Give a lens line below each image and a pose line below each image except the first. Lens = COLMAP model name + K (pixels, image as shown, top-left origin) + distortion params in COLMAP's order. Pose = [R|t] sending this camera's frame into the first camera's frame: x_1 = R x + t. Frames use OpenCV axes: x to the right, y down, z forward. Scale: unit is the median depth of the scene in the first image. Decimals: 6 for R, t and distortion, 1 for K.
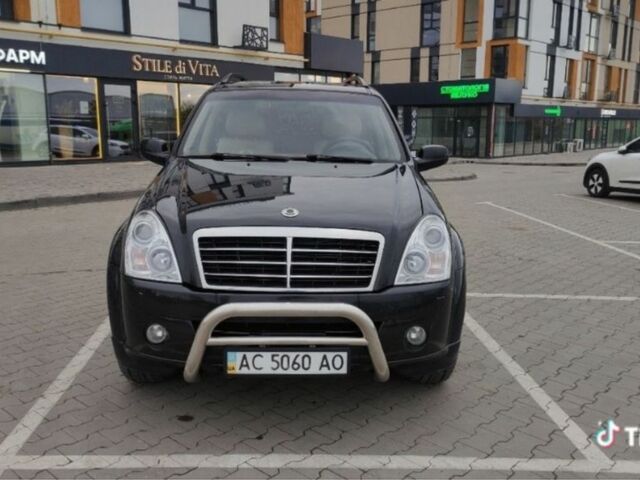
lens RADIAL K [[609.2, 0, 320.0], [0, 609.2, 240.0], [0, 0, 1]] dist [0.083041, -0.086198]
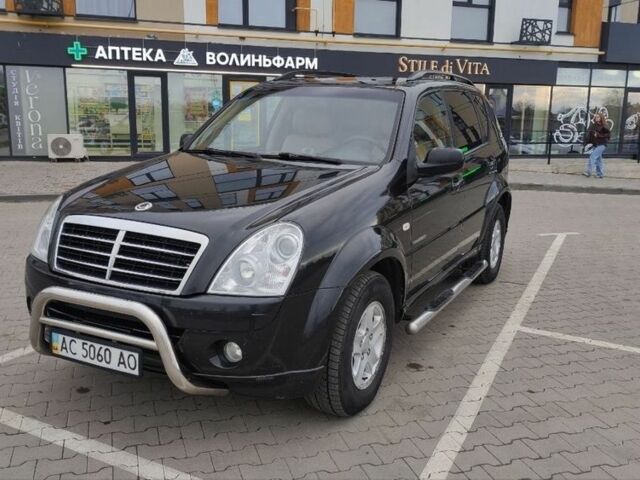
lens RADIAL K [[609.2, 0, 320.0], [0, 609.2, 240.0], [0, 0, 1]] dist [0.083041, -0.086198]
pose [[0.877011, 0.103059, -0.469287, 0.109381], [-0.103461, 0.994319, 0.025009, -0.007297], [0.469198, 0.026619, 0.882692, 0.040576]]
